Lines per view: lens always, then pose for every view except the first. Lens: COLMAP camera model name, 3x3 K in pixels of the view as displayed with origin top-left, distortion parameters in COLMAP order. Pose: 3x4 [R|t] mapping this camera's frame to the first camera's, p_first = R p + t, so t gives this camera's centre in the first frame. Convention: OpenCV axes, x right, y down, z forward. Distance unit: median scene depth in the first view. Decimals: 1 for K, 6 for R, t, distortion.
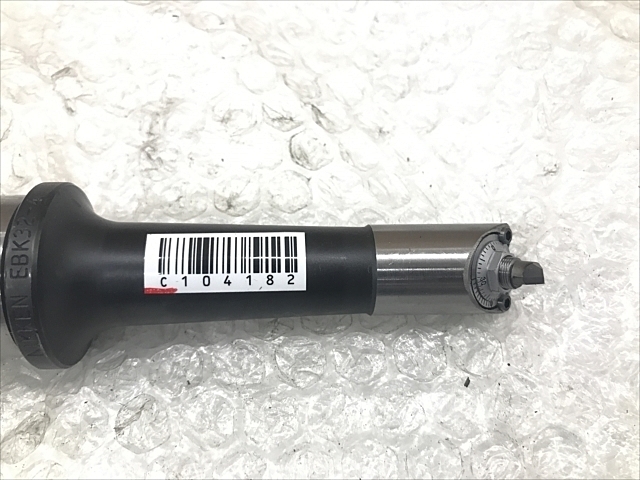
lens RADIAL K [[532.2, 0, 338.1], [0, 532.2, 236.9], [0, 0, 1]] dist [0.013431, -0.007030]
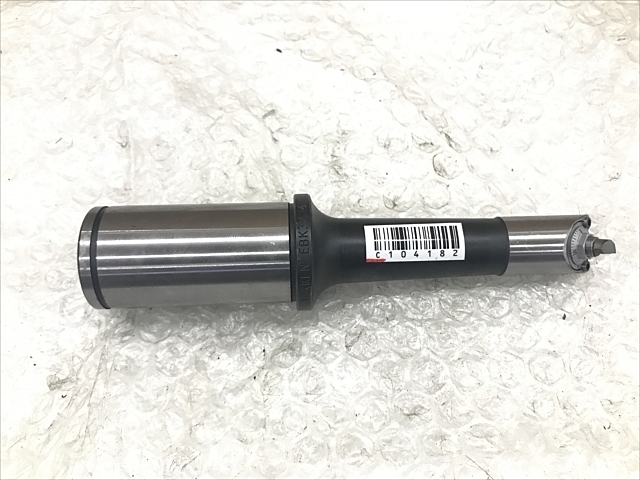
lens RADIAL K [[561.7, 0, 320.0], [0, 561.7, 240.0], [0, 0, 1]] dist [0.013951, -0.000533]
pose [[0.999619, -0.014521, -0.023454, -0.414718], [0.015454, 0.999076, 0.040105, -0.029405], [0.022850, -0.040453, 0.998920, -0.634700]]
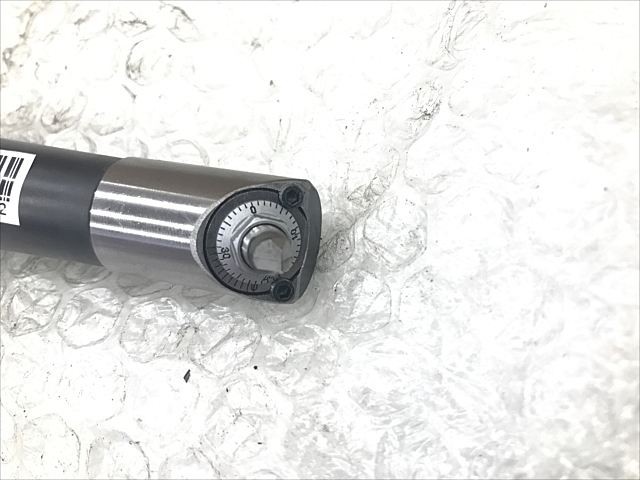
lens RADIAL K [[561.7, 0, 320.0], [0, 561.7, 240.0], [0, 0, 1]] dist [0.013951, -0.000533]
pose [[0.902432, 0.174604, -0.393865, 0.637238], [-0.145799, 0.984024, 0.102169, -0.026019], [0.405412, -0.034775, 0.913473, 0.362278]]
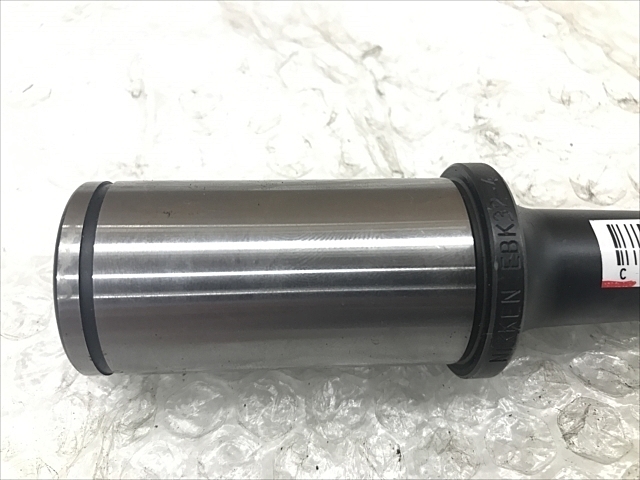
lens RADIAL K [[540.1, 0, 304.8], [0, 540.1, 240.1], [0, 0, 1]] dist [-0.003927, -0.005260]
pose [[0.999655, -0.007491, 0.025168, -0.780128], [0.008227, 0.999537, -0.029293, 0.045355], [-0.024937, 0.029490, 0.999254, 0.115174]]
